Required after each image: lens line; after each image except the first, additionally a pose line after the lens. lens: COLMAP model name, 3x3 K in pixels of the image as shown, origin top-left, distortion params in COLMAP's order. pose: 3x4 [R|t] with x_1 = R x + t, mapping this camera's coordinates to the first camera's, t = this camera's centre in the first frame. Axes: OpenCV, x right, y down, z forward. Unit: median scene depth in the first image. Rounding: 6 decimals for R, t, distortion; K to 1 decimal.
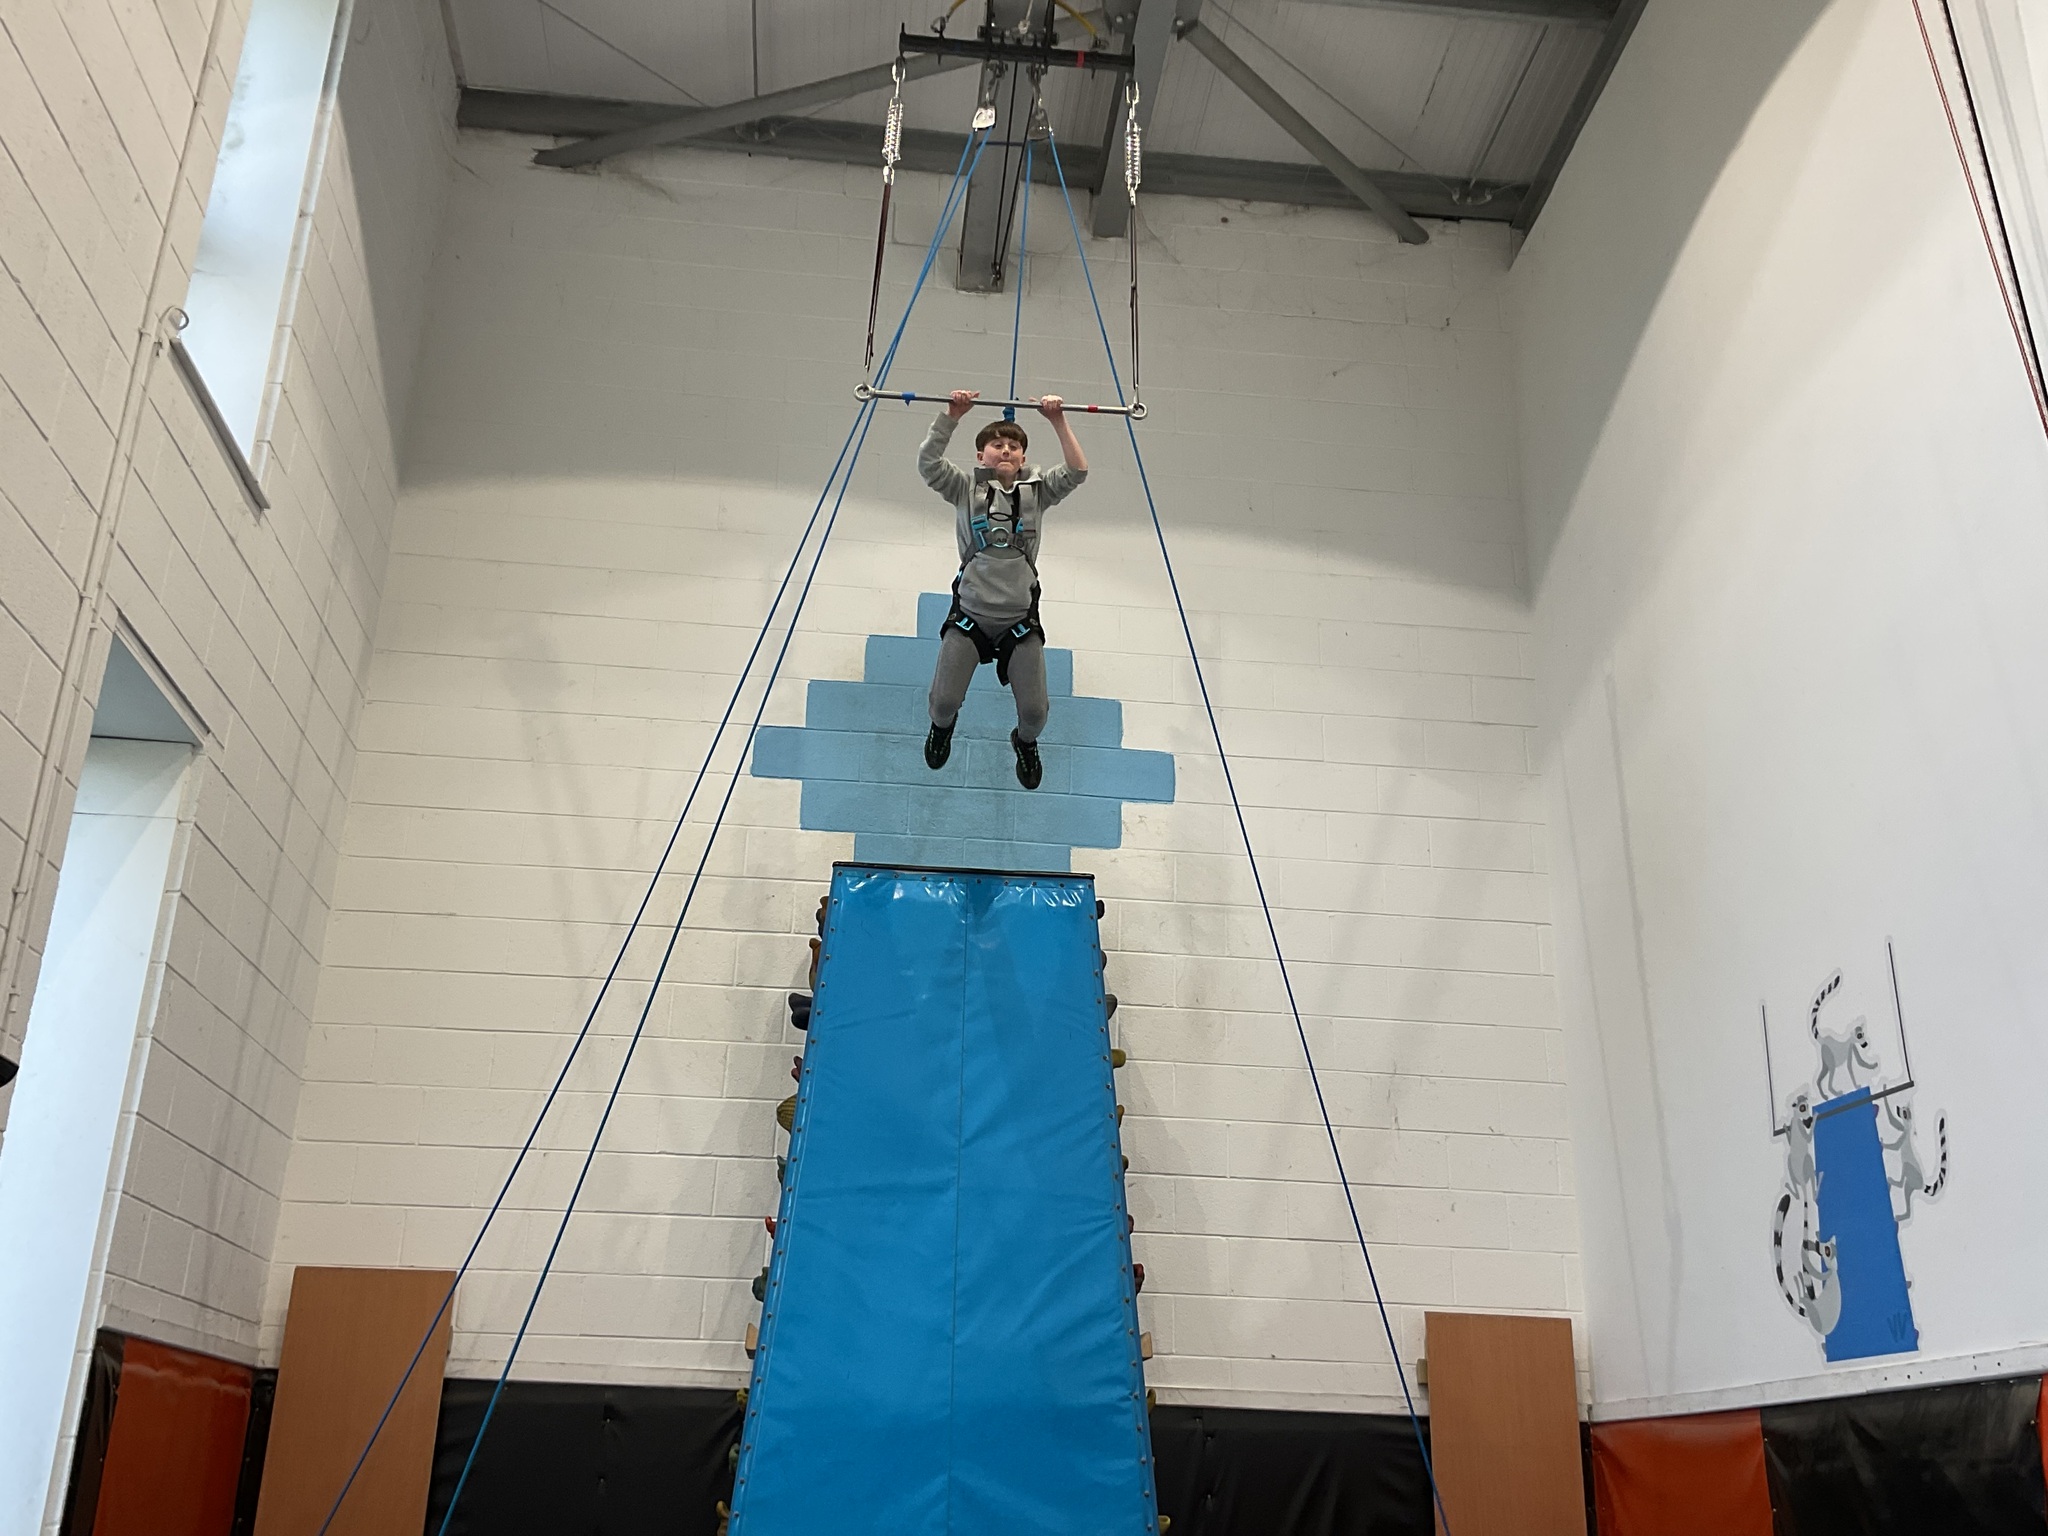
lens RADIAL K [[1917.9, 0, 1024.0], [0, 1917.9, 768.0], [0, 0, 1]] dist [0.132936, -0.291757]
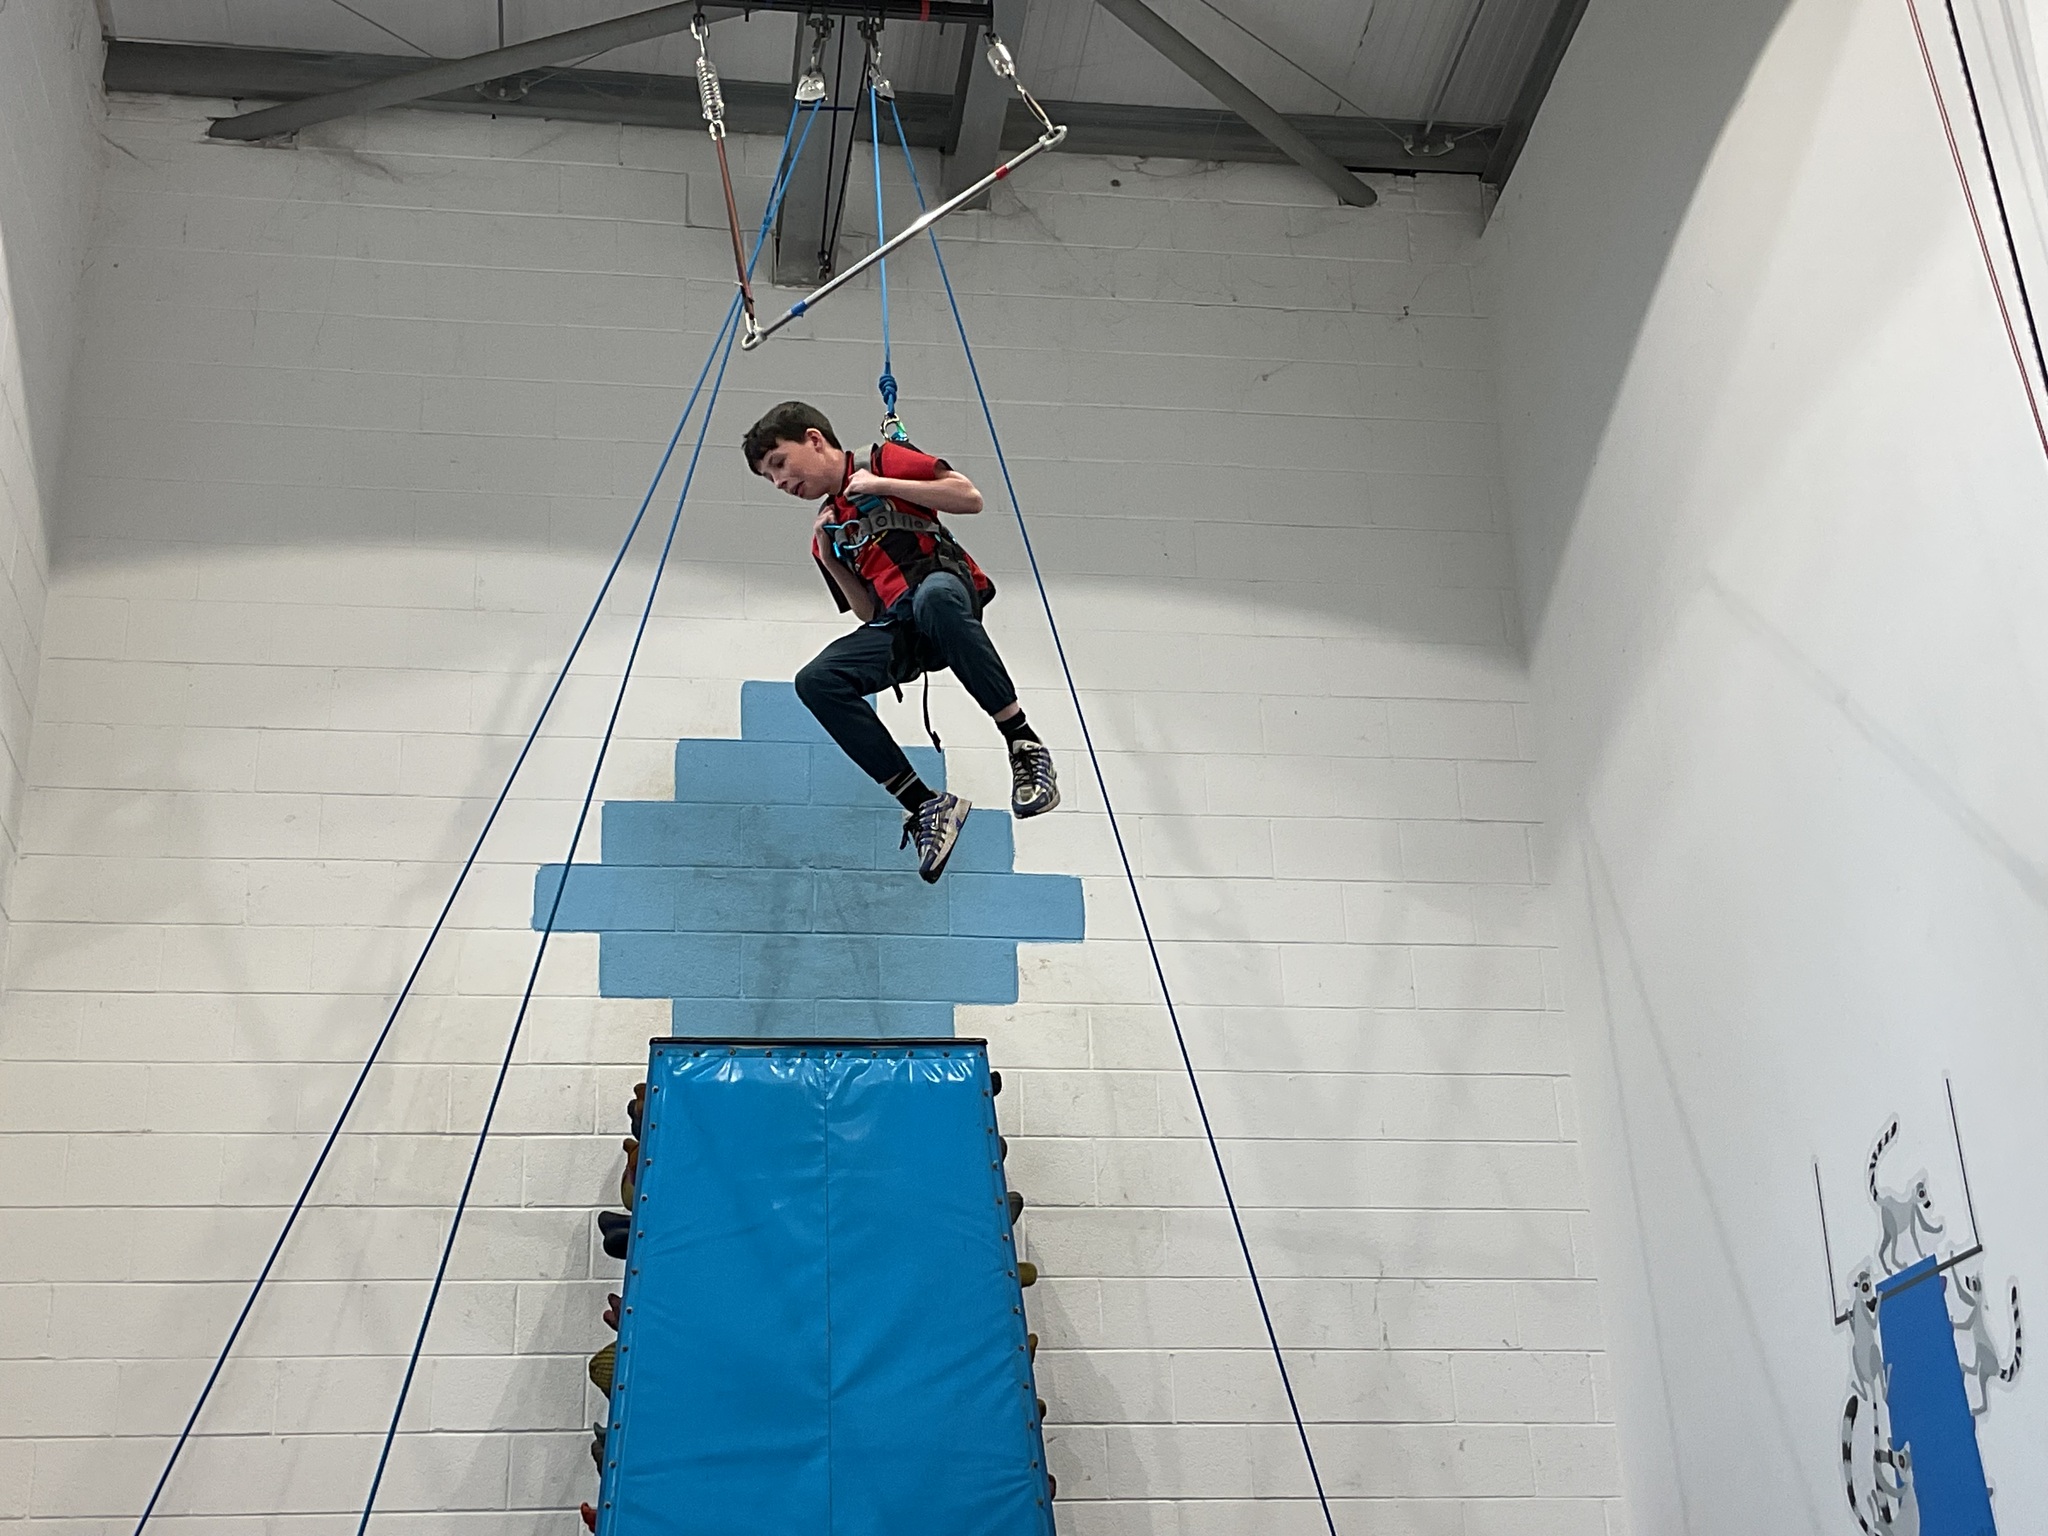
lens RADIAL K [[2844.9, 0, 1024.0], [0, 2844.9, 768.0], [0, 0, 1]] dist [0.126583, -0.210349]
pose [[0.997399, -0.039819, 0.060086, -0.013514], [0.042113, 0.998412, -0.037406, -0.010507], [-0.058501, 0.039839, 0.997492, -0.160077]]
